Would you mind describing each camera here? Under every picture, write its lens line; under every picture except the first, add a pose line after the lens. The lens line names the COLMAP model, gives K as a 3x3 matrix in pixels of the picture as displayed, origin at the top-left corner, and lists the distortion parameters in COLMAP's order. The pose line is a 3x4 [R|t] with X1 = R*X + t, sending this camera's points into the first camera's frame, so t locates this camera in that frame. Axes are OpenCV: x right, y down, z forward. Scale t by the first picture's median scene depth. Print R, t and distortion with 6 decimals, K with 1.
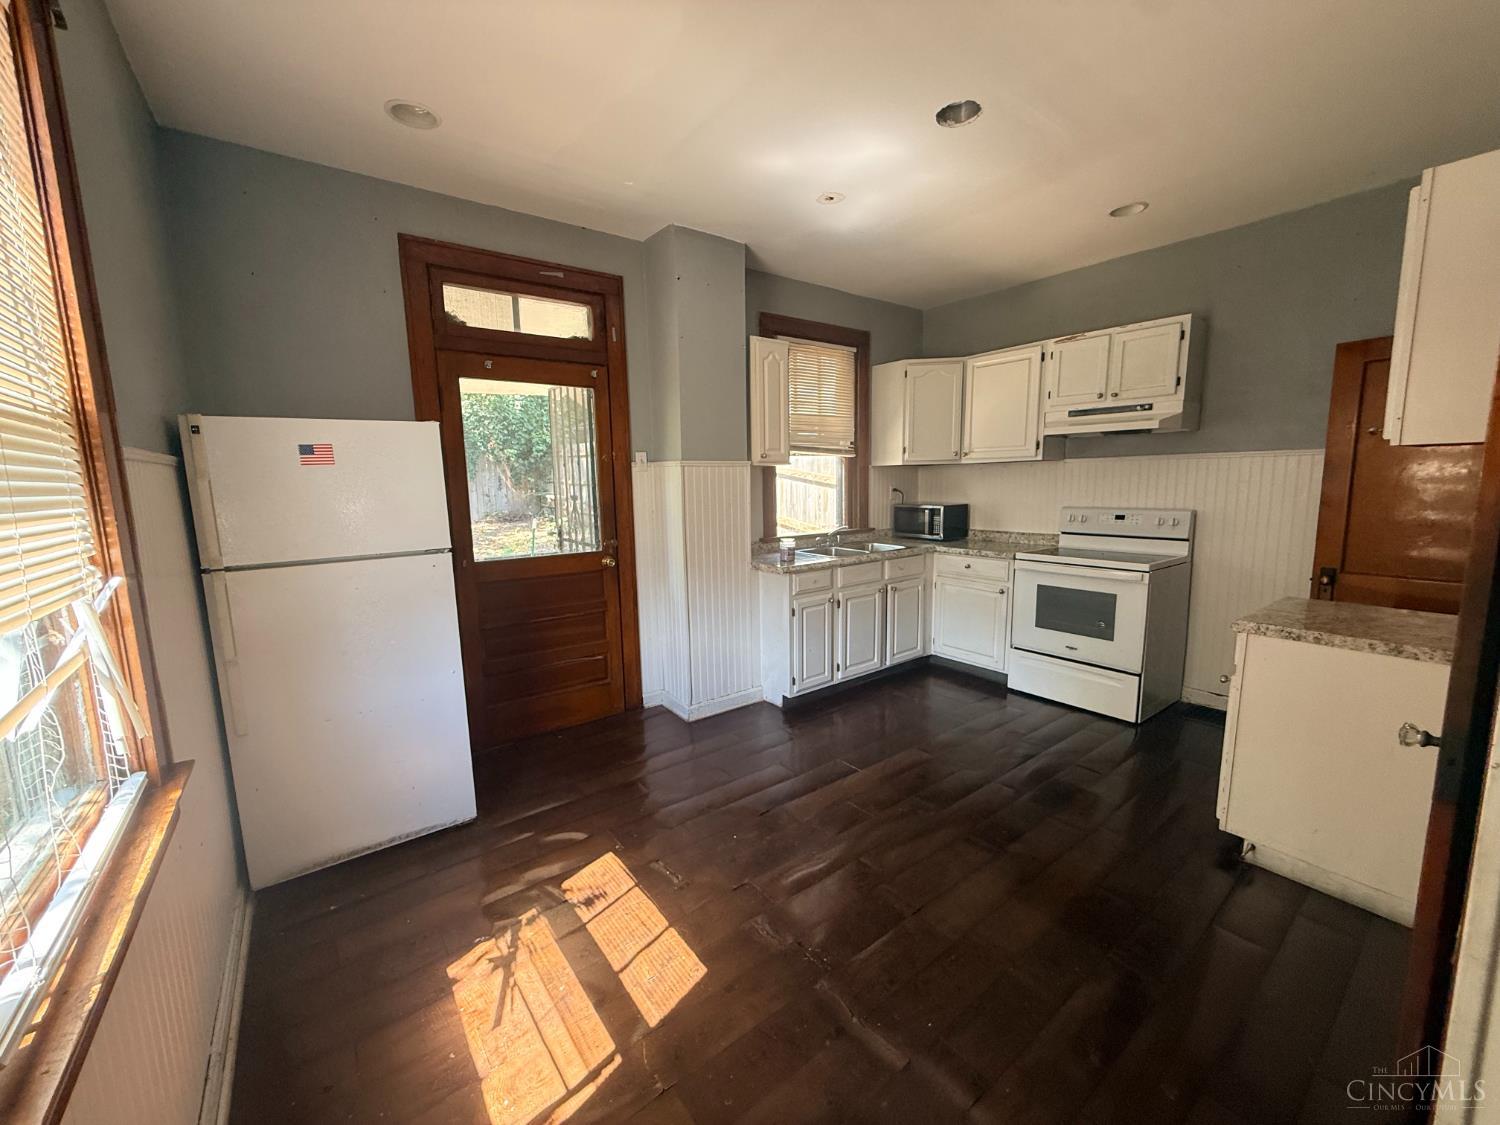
lens RADIAL K [[602.2, 0, 754.5], [0, 602.2, 568.6], [0, 0, 1]] dist [0.000856, -0.000204]
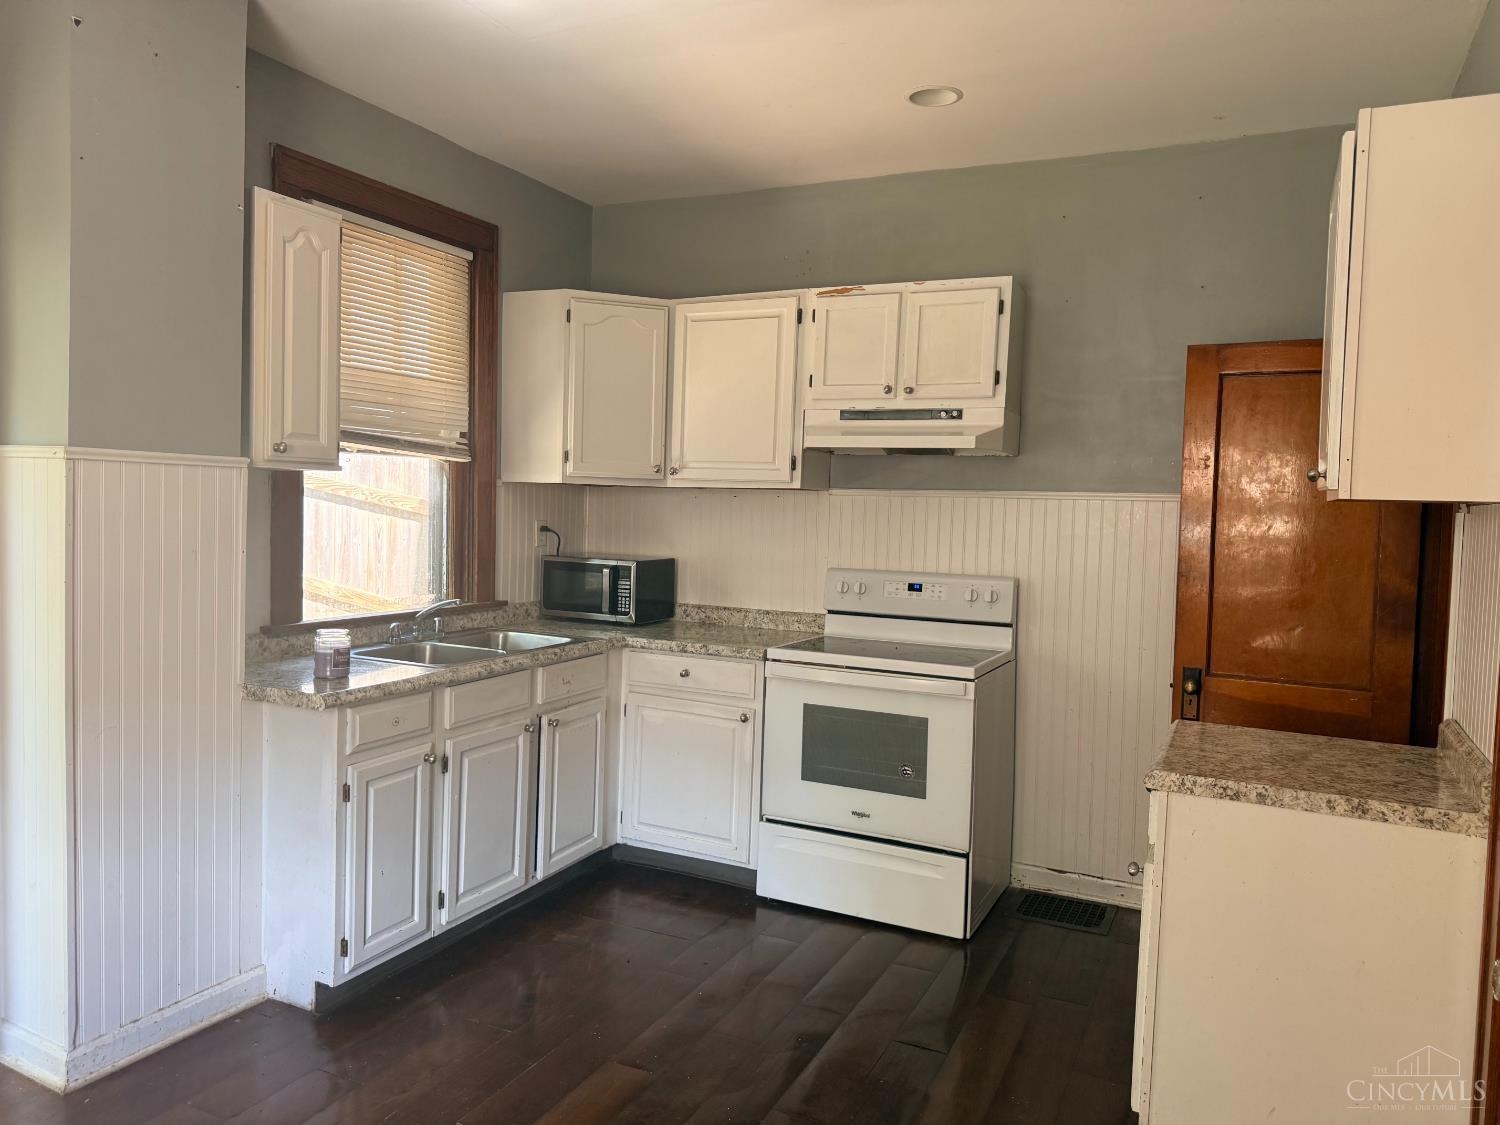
lens RADIAL K [[1057.0, 0, 755.3], [0, 1057.0, 559.0], [0, 0, 1]] dist [0.120995, -0.188609]
pose [[0.892714, 0.021253, 0.450123, -0.025953], [0.021390, 0.995763, -0.089438, -0.021619], [-0.450116, 0.089471, 0.888476, 0.115379]]
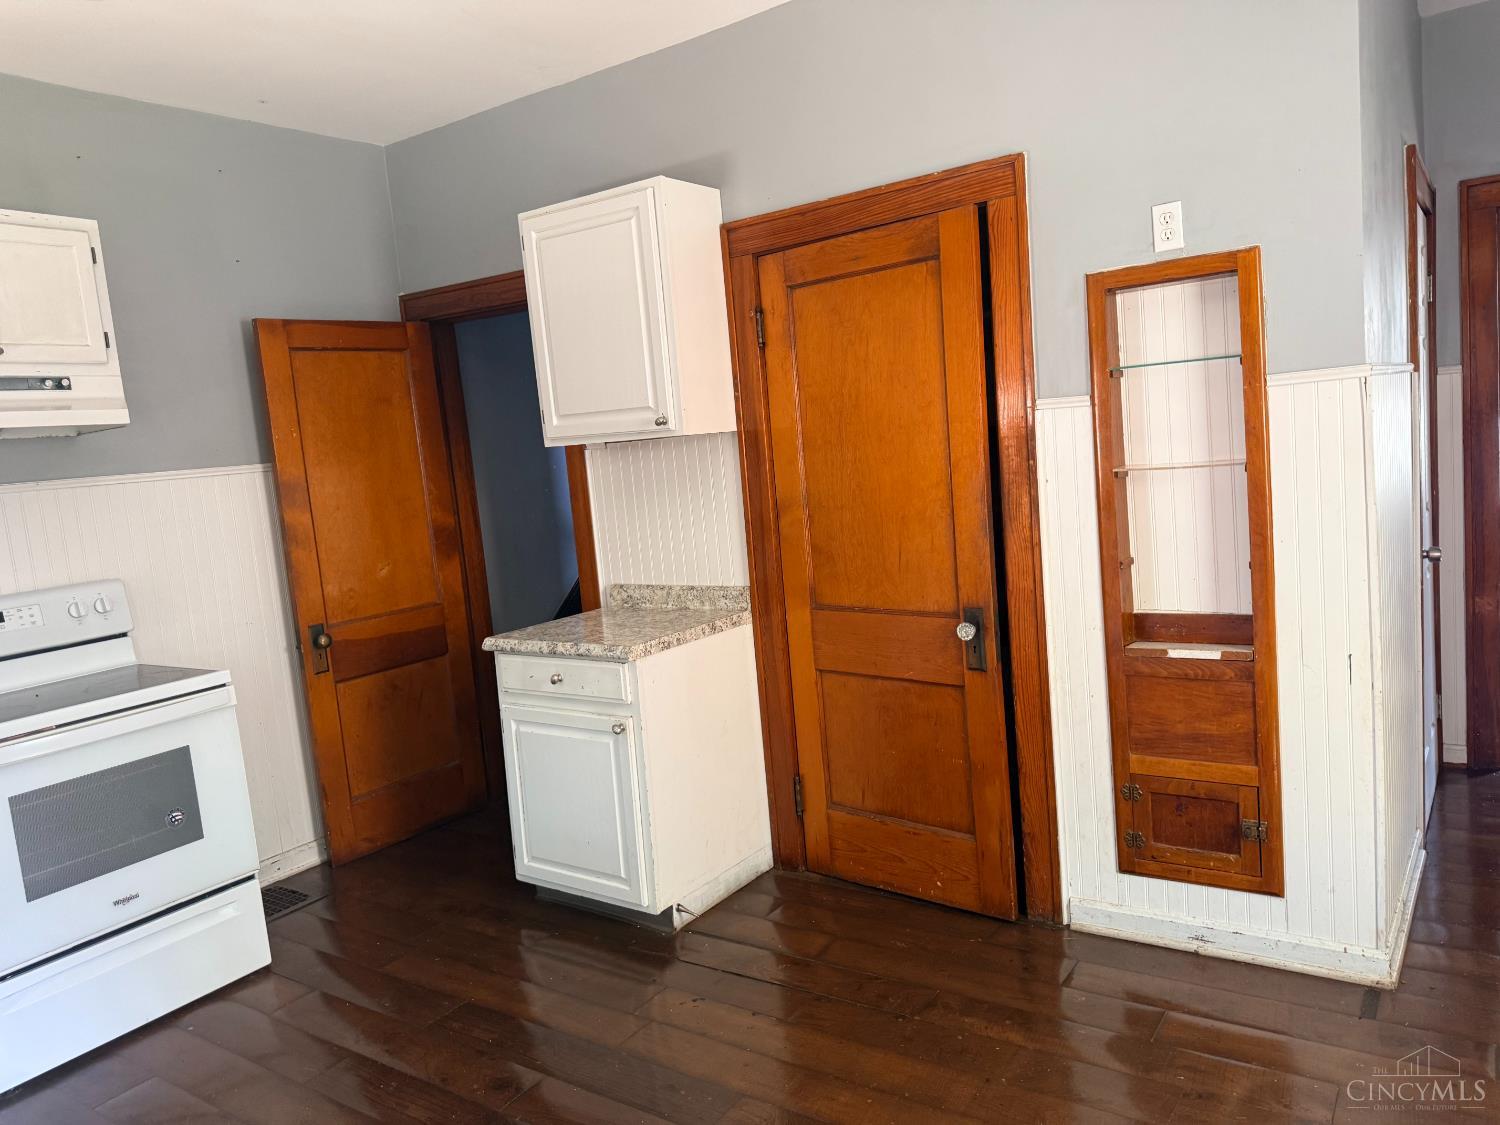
lens RADIAL K [[1065.4, 0, 750.0], [0, 1065.4, 562.5], [0, 0, 1]] dist [-0.027401, -0.000842]
pose [[-0.322843, -0.062897, 0.944360, -0.333830], [0.233764, 0.961577, 0.143959, -0.109275], [-0.917130, 0.267234, -0.295735, 0.718300]]
